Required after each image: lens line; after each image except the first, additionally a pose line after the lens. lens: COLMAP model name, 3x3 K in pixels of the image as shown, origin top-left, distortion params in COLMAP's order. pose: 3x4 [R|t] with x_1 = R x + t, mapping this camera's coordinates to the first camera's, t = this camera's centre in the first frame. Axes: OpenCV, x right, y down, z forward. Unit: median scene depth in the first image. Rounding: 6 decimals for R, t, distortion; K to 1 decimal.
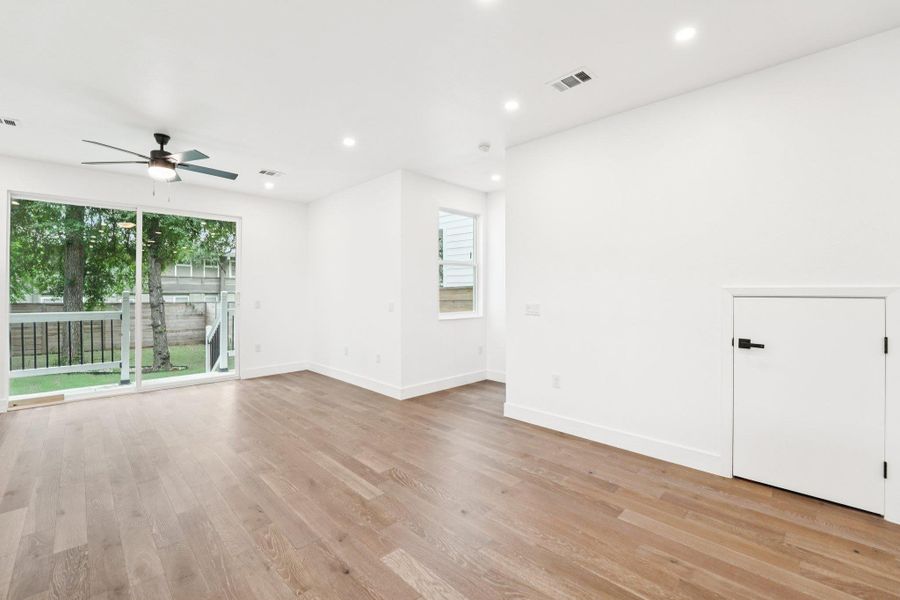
lens RADIAL K [[382.7, 0, 445.8], [0, 382.7, 301.1], [0, 0, 1]] dist [-0.022436, 0.000214]
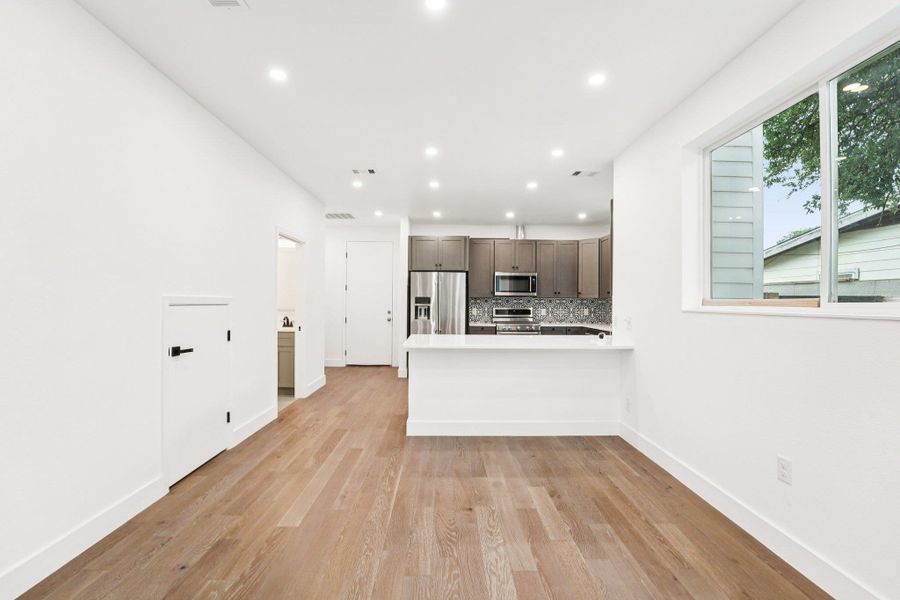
lens RADIAL K [[382.7, 0, 445.8], [0, 382.7, 301.1], [0, 0, 1]] dist [-0.022436, 0.000214]
pose [[-0.719645, -0.004191, 0.694330, -0.473996], [0.008924, 0.999843, 0.015284, -0.034307], [-0.694285, 0.017195, -0.719495, 1.299871]]
